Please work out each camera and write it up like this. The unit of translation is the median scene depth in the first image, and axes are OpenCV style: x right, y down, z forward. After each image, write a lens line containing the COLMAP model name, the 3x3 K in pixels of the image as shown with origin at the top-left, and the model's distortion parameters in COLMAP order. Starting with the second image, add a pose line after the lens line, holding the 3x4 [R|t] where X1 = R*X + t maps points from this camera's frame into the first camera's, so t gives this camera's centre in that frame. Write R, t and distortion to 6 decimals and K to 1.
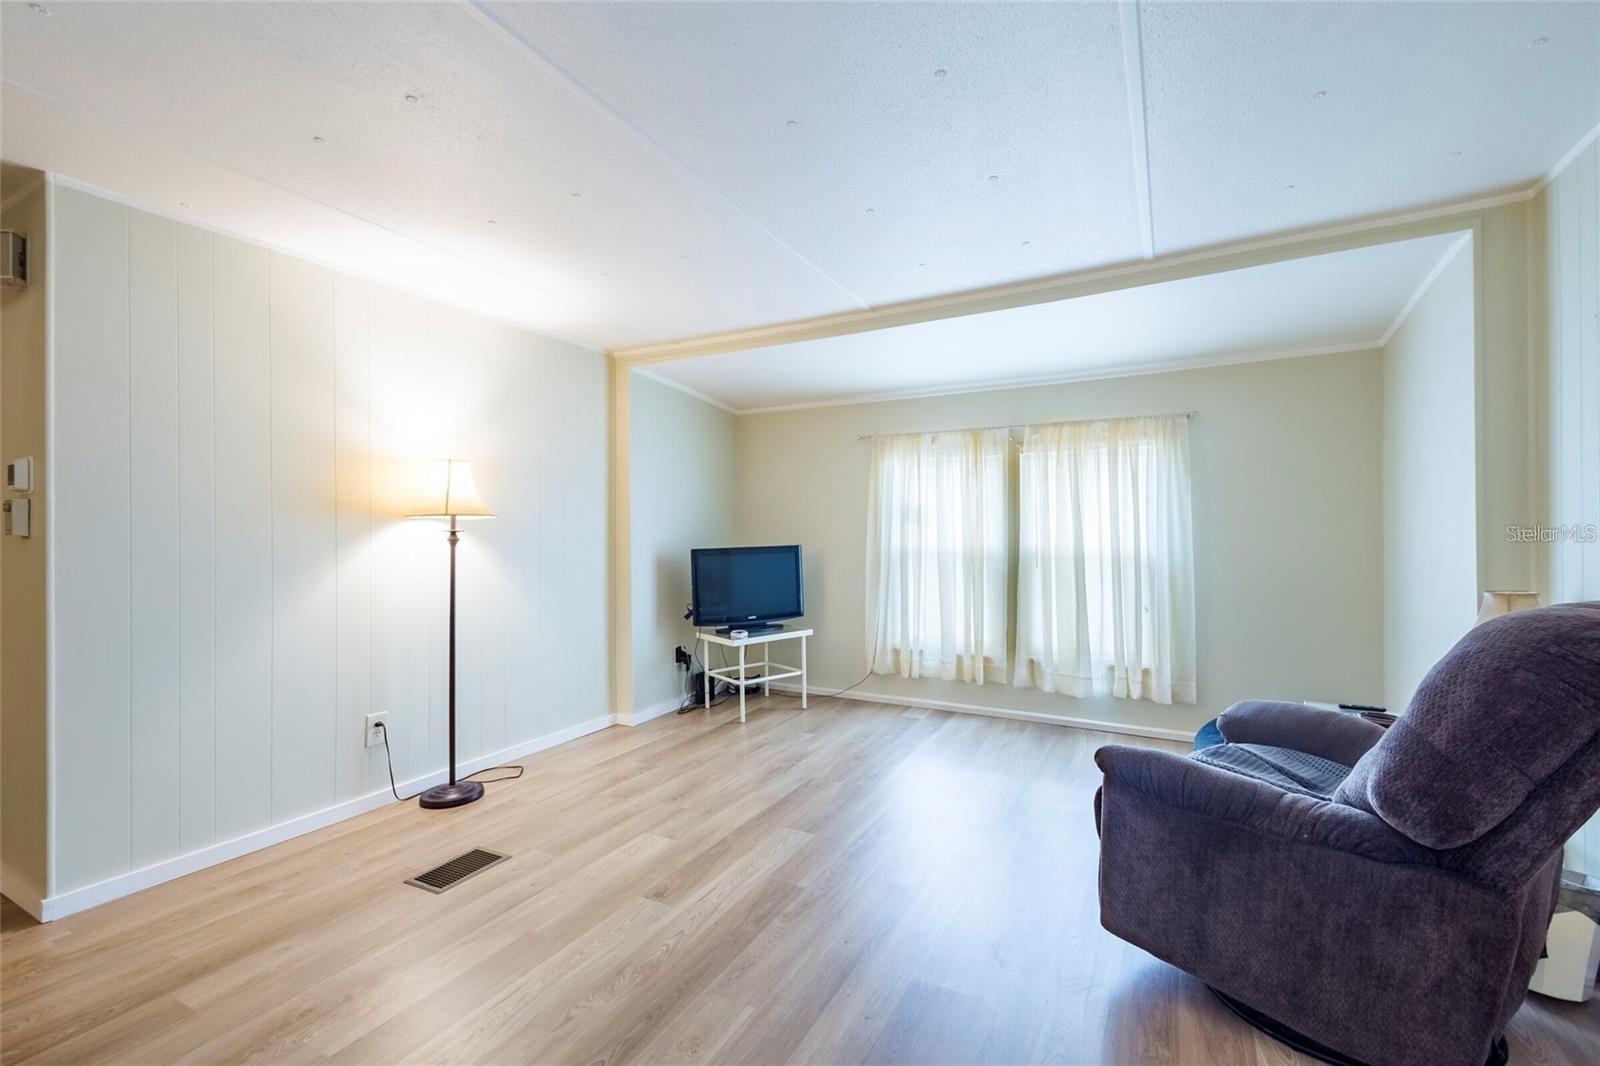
lens RADIAL K [[687.1, 0, 804.4], [0, 687.1, 525.3], [0, 0, 1]] dist [0.000527, -0.000381]
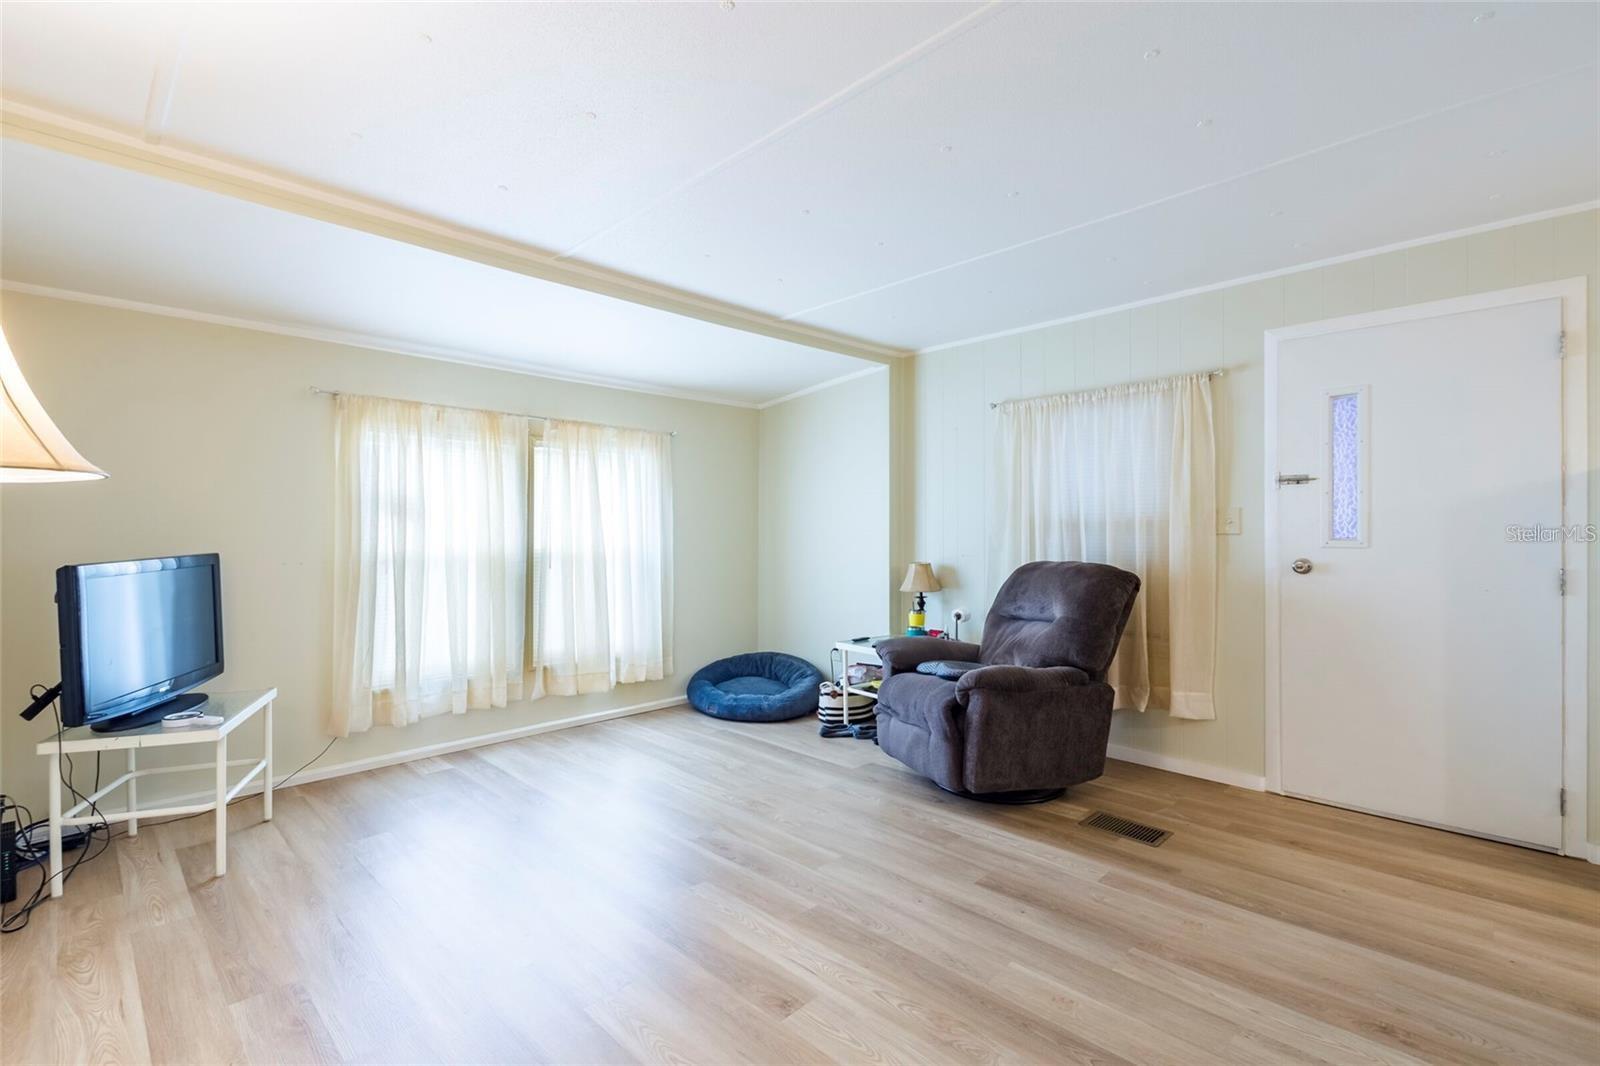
lens RADIAL K [[709.5, 0, 787.1], [0, 709.5, 525.3], [0, 0, 1]] dist [0.003969, -0.001145]
pose [[0.296972, 0.012804, 0.954800, -0.503415], [-0.010058, 0.999897, -0.010281, 0.007288], [-0.954833, -0.006550, 0.297070, 0.397905]]
